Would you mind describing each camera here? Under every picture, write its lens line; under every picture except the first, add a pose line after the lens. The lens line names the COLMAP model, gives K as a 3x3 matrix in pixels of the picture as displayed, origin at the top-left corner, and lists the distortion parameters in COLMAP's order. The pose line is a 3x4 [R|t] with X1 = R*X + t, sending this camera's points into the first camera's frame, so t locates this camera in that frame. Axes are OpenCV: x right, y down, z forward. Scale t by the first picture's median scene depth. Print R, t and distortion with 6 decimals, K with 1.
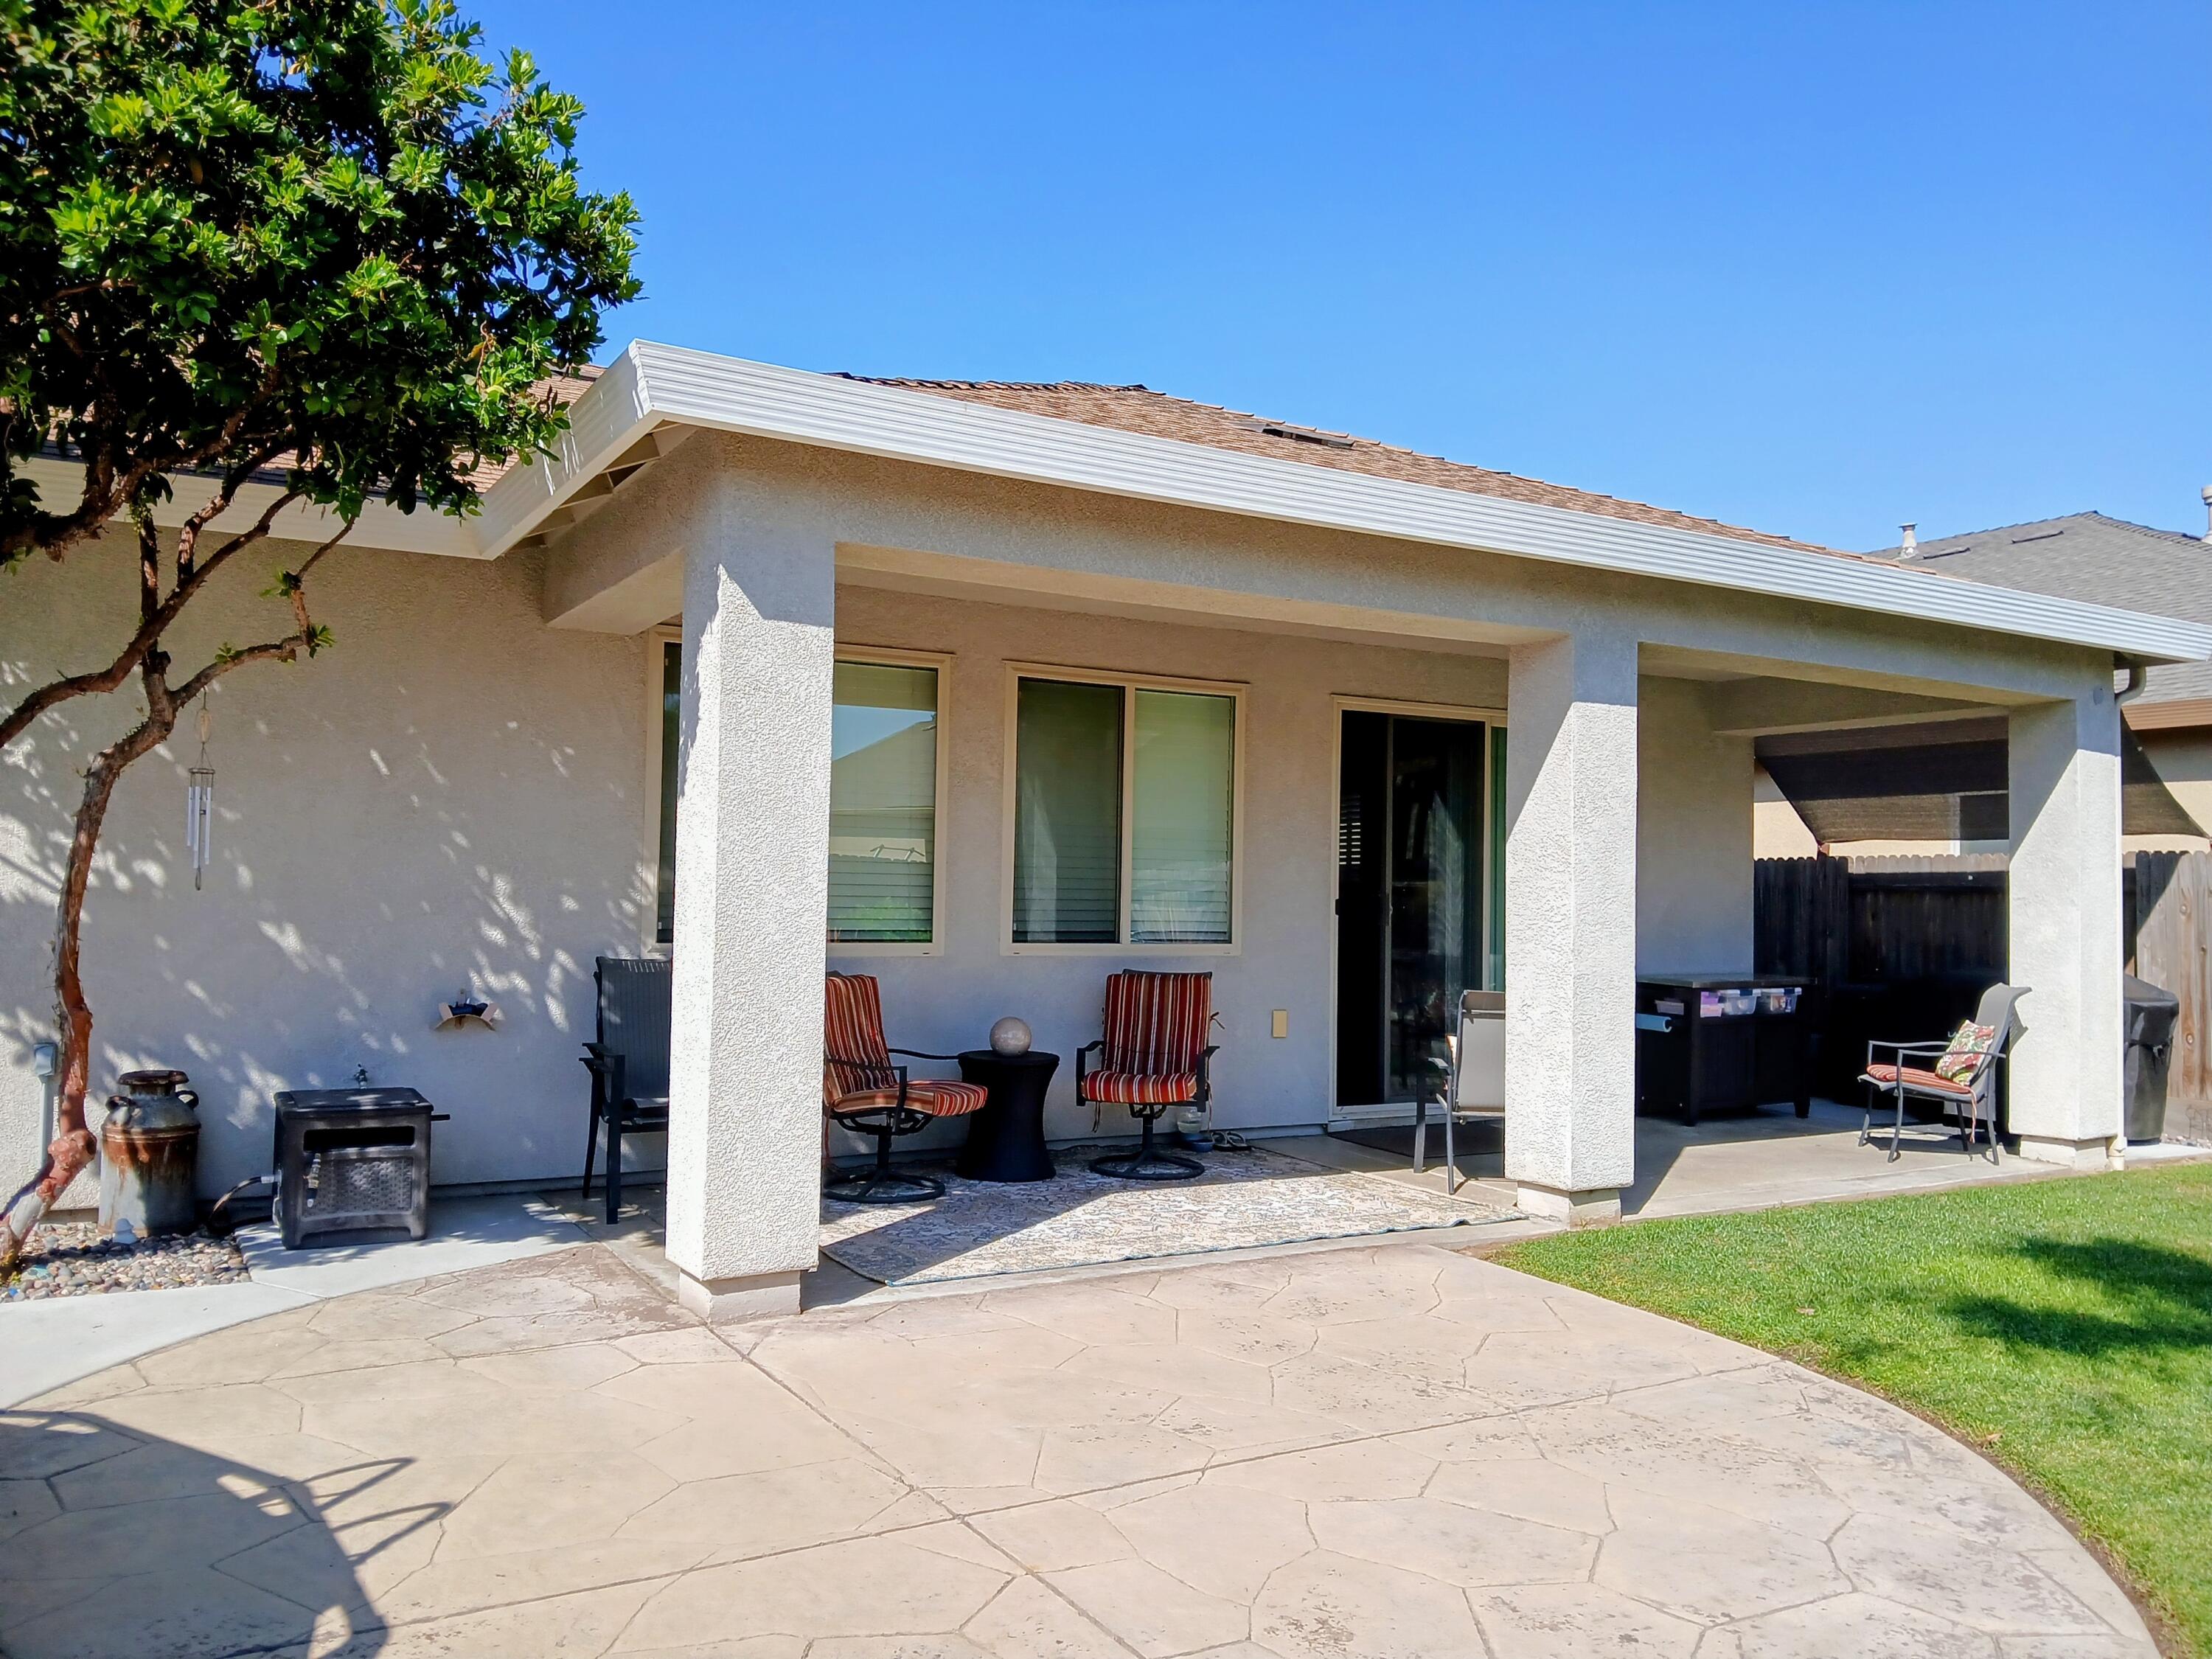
lens RADIAL K [[1694.9, 0, 1093.1], [0, 1694.9, 826.5], [0, 0, 1]] dist [0.008709, -0.009058]
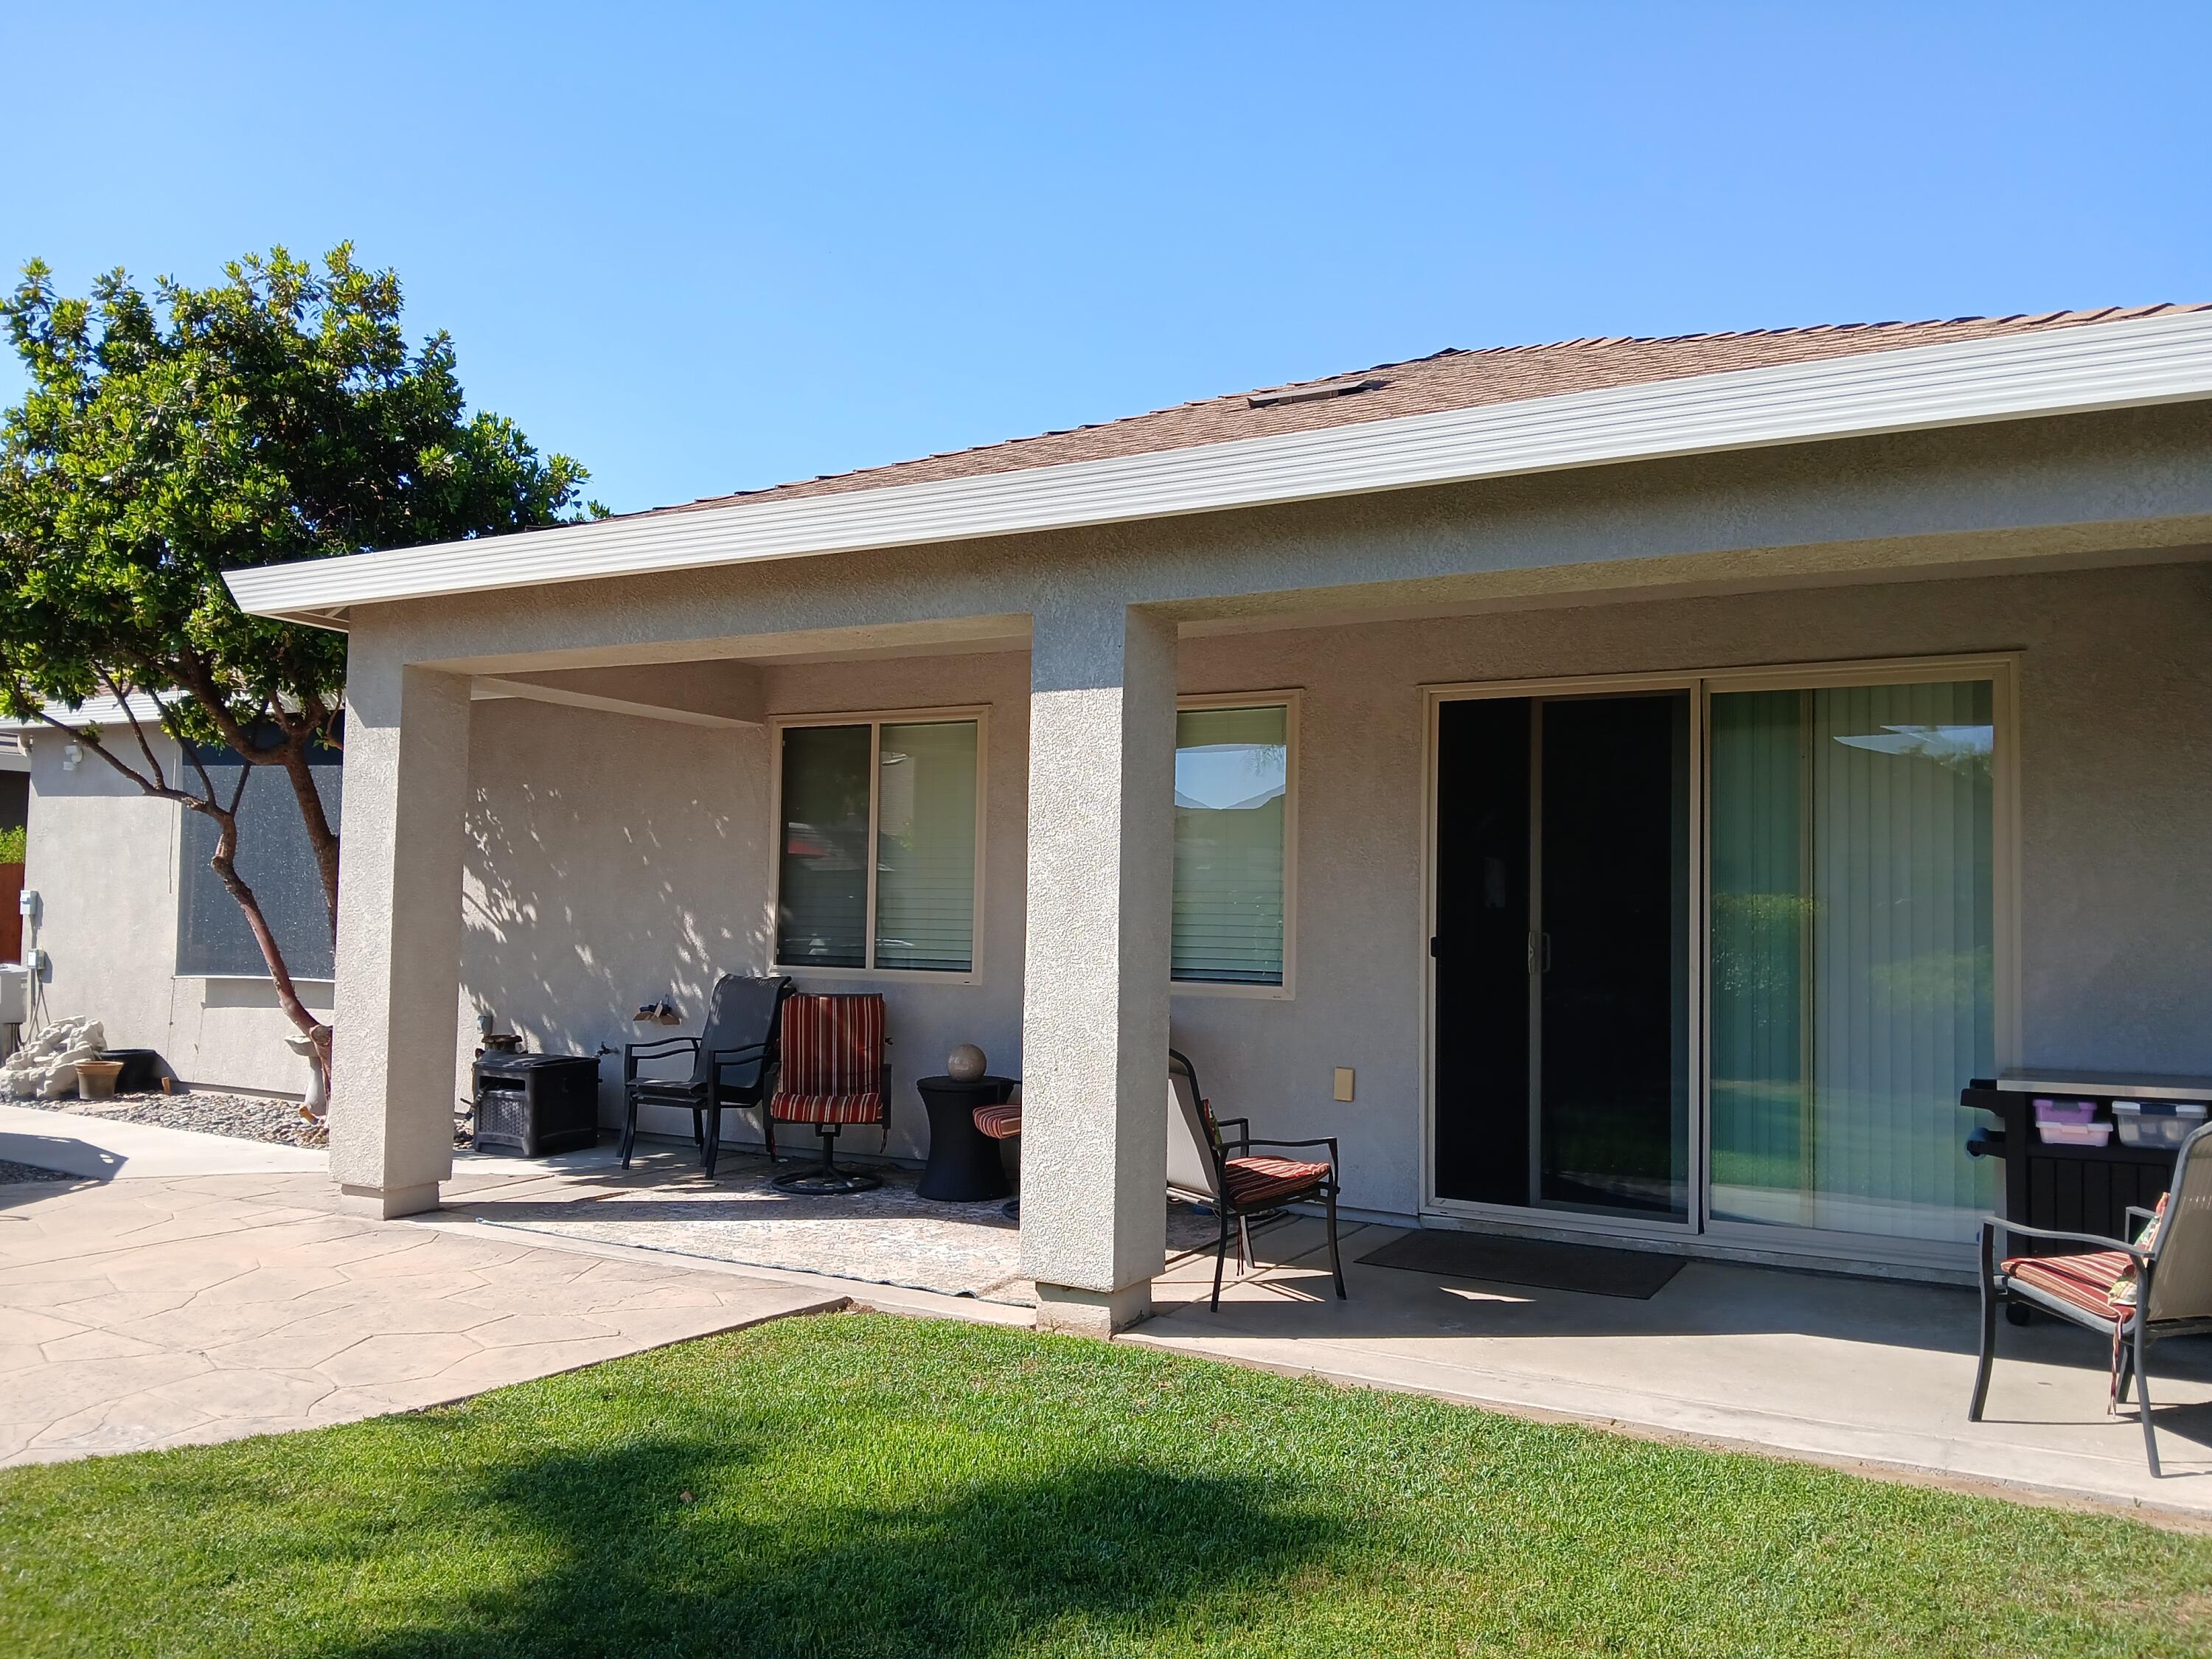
lens RADIAL K [[1694.9, 0, 1097.8], [0, 1694.9, 825.7], [0, 0, 1]] dist [0.008709, -0.009058]
pose [[0.504664, -0.053776, -0.861640, 1.004826], [0.024692, 0.998549, -0.047858, 0.032717], [0.862963, 0.002877, 0.505259, 0.595729]]
